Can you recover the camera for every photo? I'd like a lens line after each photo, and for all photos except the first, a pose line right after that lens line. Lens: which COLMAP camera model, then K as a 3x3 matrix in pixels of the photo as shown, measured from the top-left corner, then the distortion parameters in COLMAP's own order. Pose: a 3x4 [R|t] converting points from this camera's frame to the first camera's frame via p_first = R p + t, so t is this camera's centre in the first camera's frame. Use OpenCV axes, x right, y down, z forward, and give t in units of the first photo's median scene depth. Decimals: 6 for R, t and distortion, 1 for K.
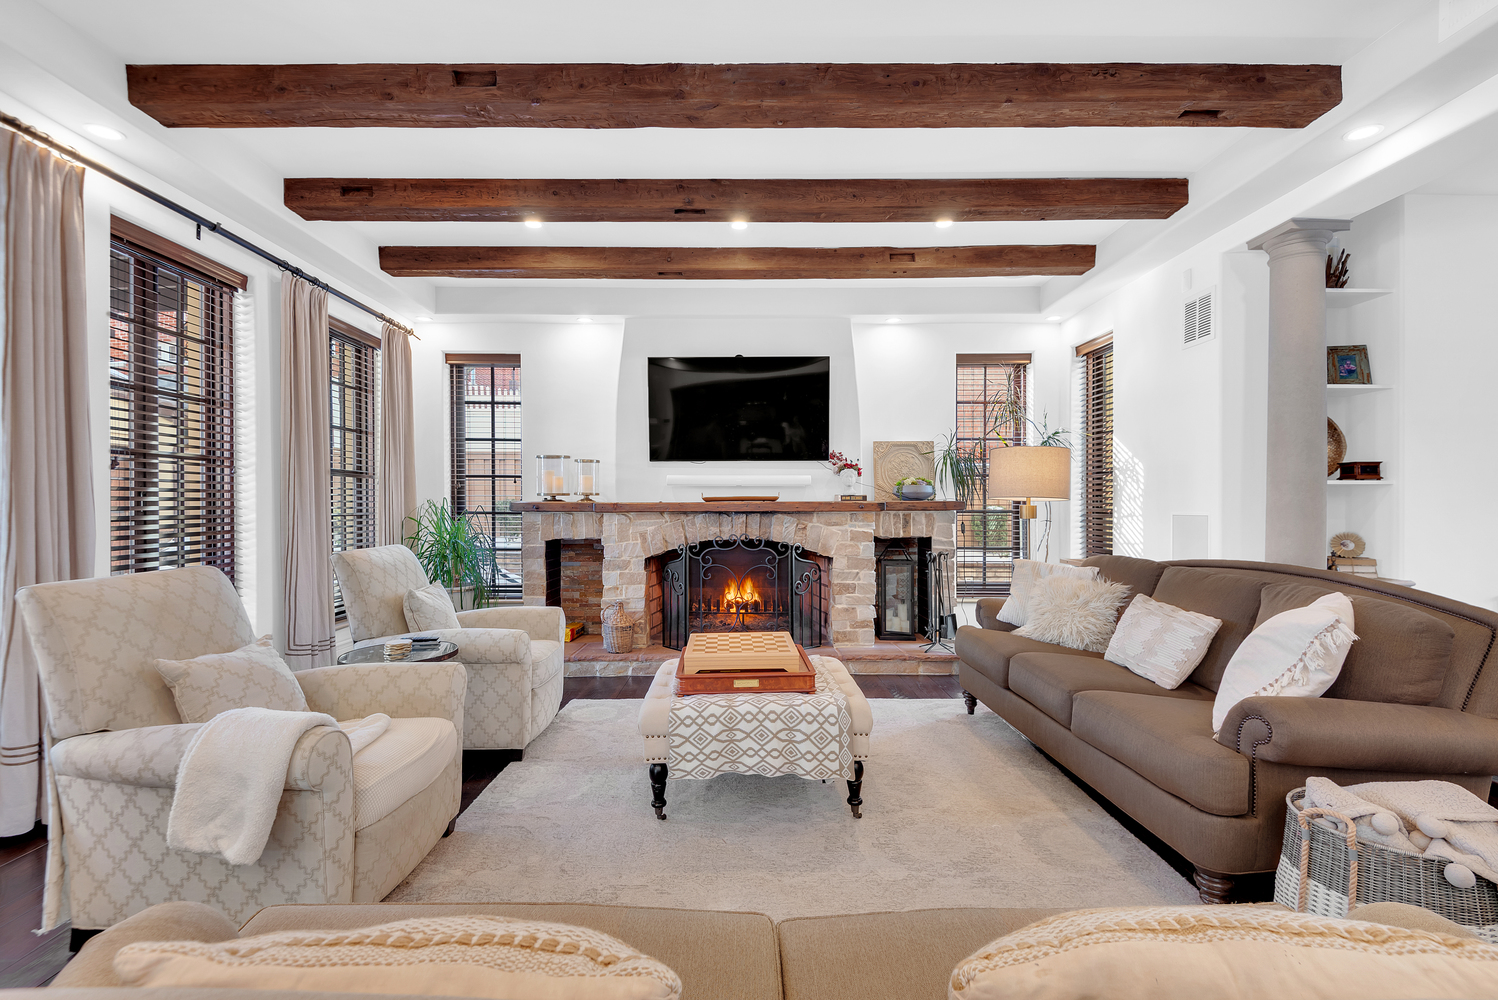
lens RADIAL K [[694.4, 0, 744.6], [0, 694.4, 516.8], [0, 0, 1]] dist [0.043177, -0.030345]
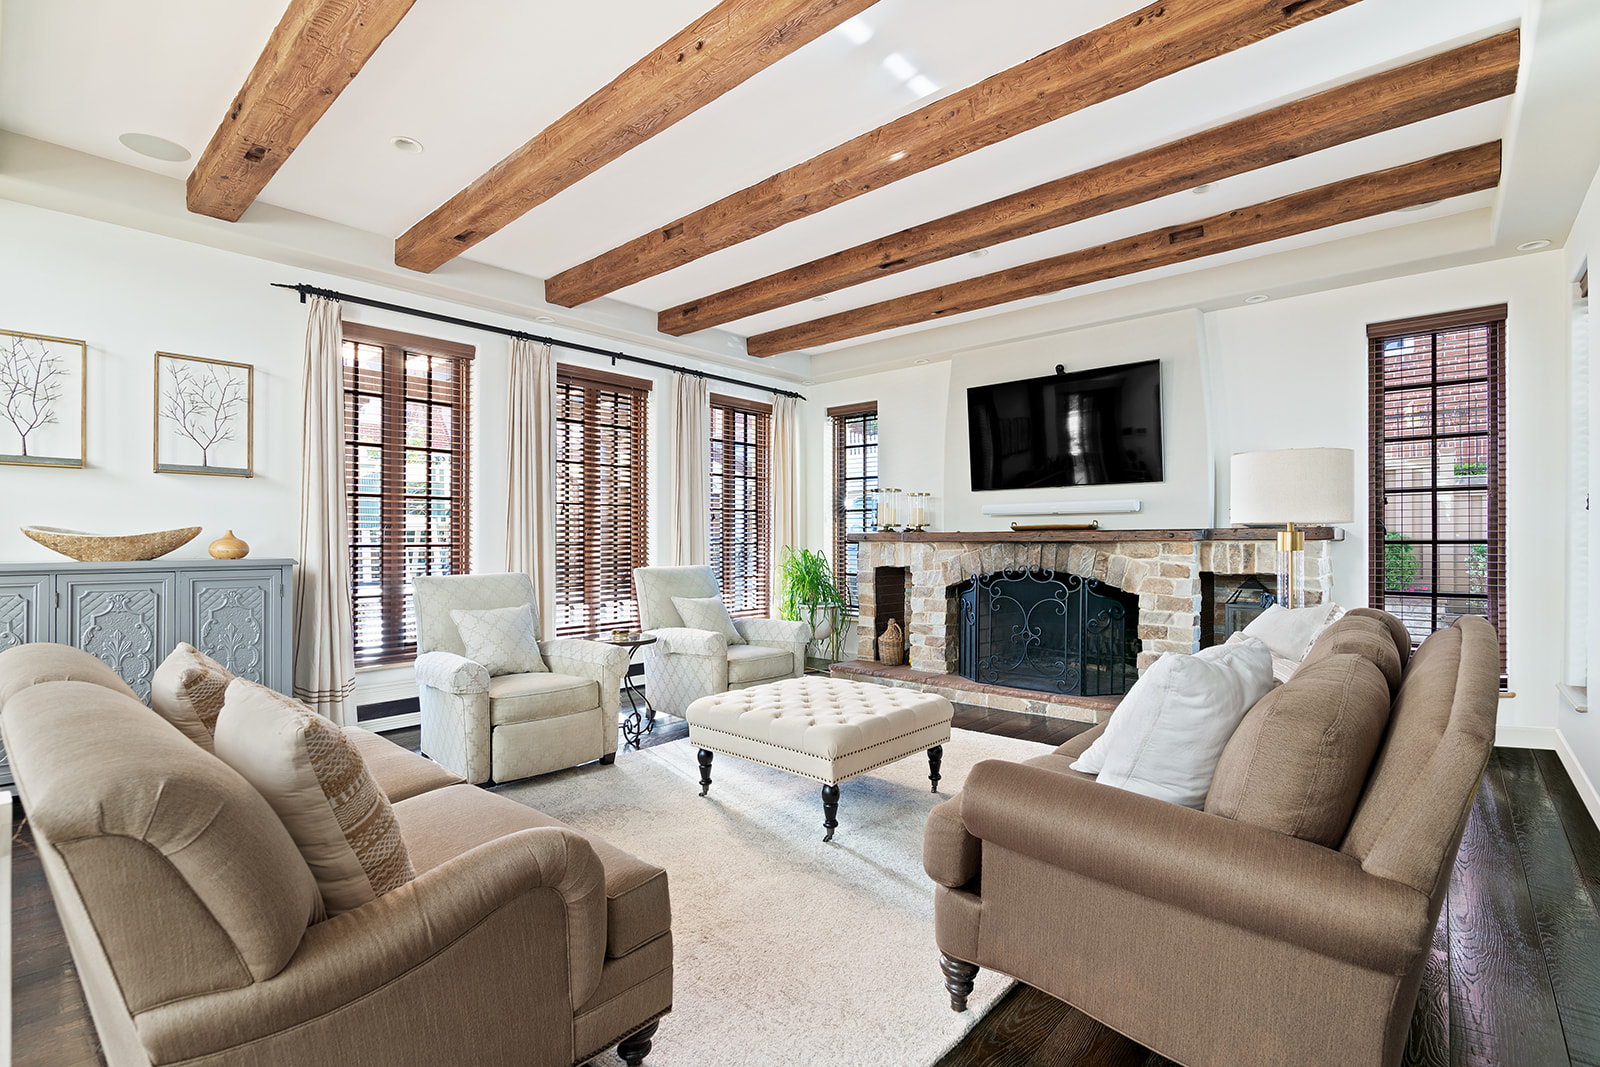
lens RADIAL K [[742.2, 0, 809.8], [0, 742.2, 538.8], [0, 0, 1]] dist [0.000379, 0.000435]
pose [[0.749236, -0.001170, -0.662302, 0.429400], [-0.005908, 0.999947, -0.008450, -0.000680], [0.662277, 0.010244, 0.749189, 0.043542]]
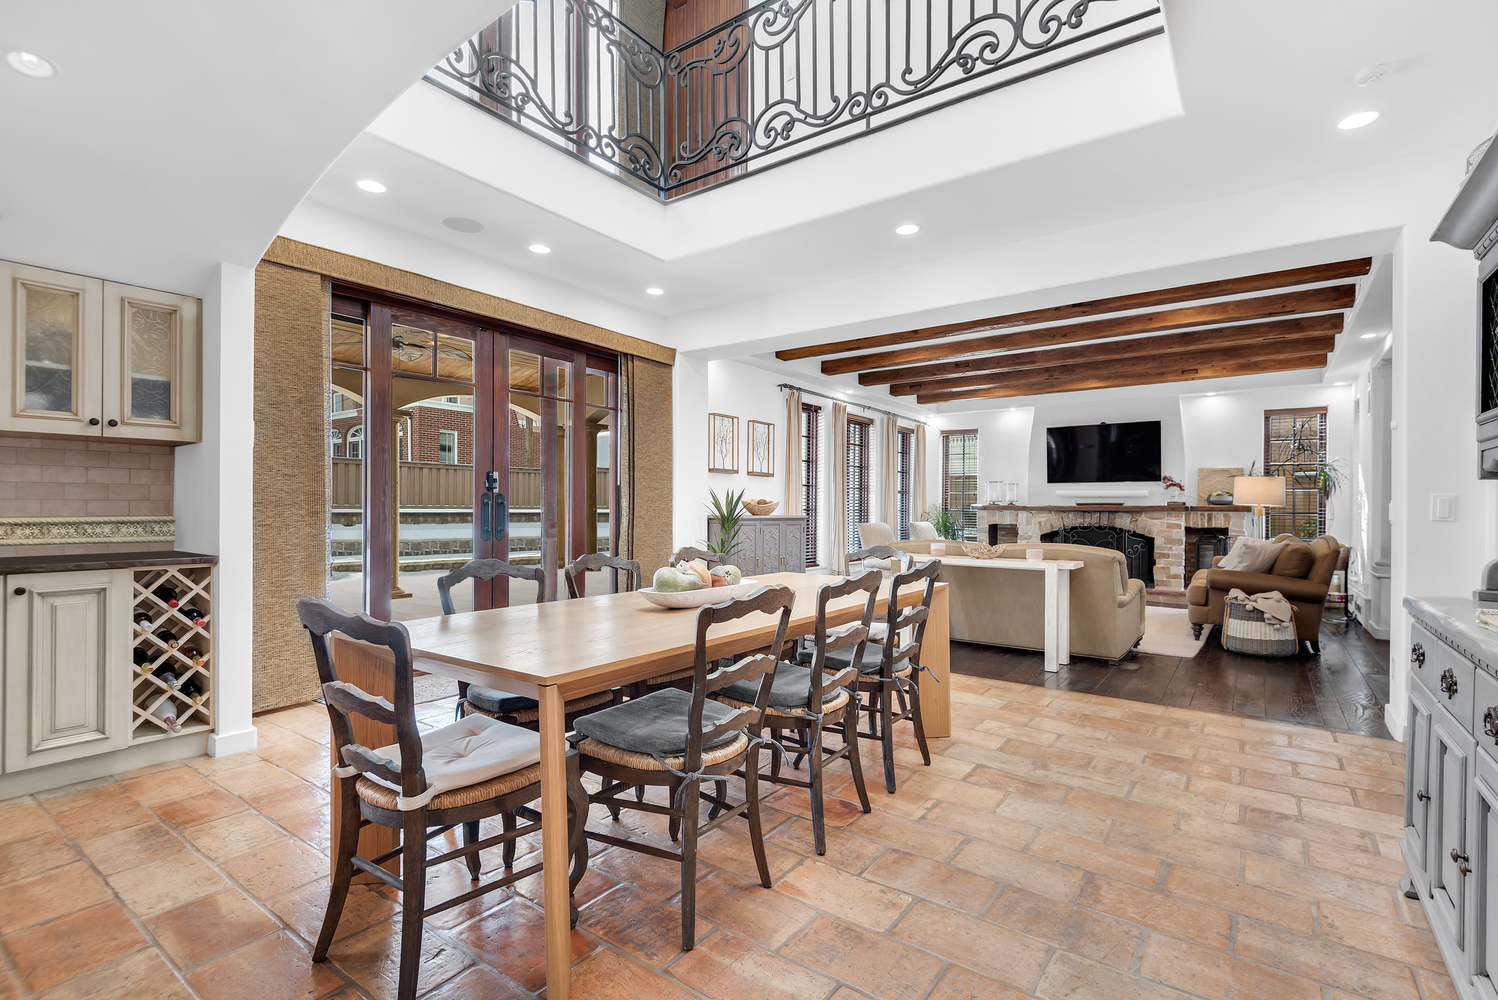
lens RADIAL K [[694.4, 0, 744.6], [0, 694.4, 516.8], [0, 0, 1]] dist [0.043177, -0.030345]
pose [[0.804770, 0.015346, -0.593389, 0.345538], [-0.016515, 0.999858, 0.003459, 0.016955], [0.593357, 0.007016, 0.804909, -1.049435]]
